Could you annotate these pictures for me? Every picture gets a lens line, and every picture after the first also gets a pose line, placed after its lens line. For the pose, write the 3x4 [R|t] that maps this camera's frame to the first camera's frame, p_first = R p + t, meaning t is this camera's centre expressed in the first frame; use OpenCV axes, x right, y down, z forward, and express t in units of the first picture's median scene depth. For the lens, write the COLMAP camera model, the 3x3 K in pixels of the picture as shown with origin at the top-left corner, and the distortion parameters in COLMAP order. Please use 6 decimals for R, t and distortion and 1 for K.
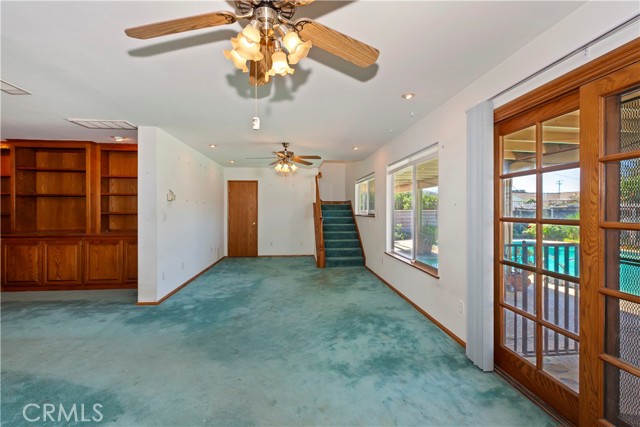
lens RADIAL K [[287.6, 0, 316.7], [0, 287.6, 204.6], [0, 0, 1]] dist [0.002796, -0.000629]
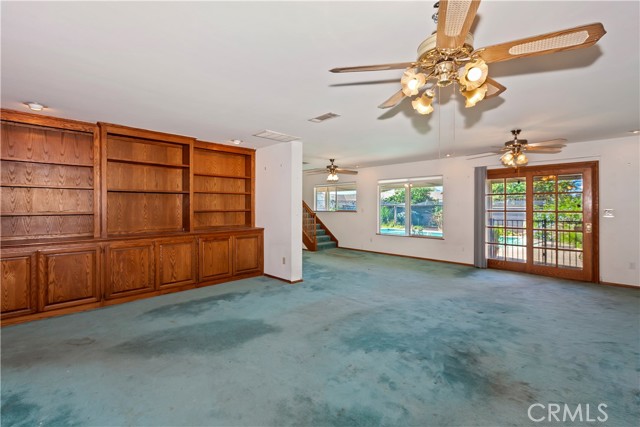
lens RADIAL K [[287.6, 0, 326.8], [0, 287.6, 202.9], [0, 0, 1]] dist [0.002796, -0.000629]
pose [[0.759714, 0.006402, 0.650226, -1.090888], [-0.006563, 0.999976, -0.002178, 0.001480], [-0.650224, -0.002613, 0.759738, -0.048784]]
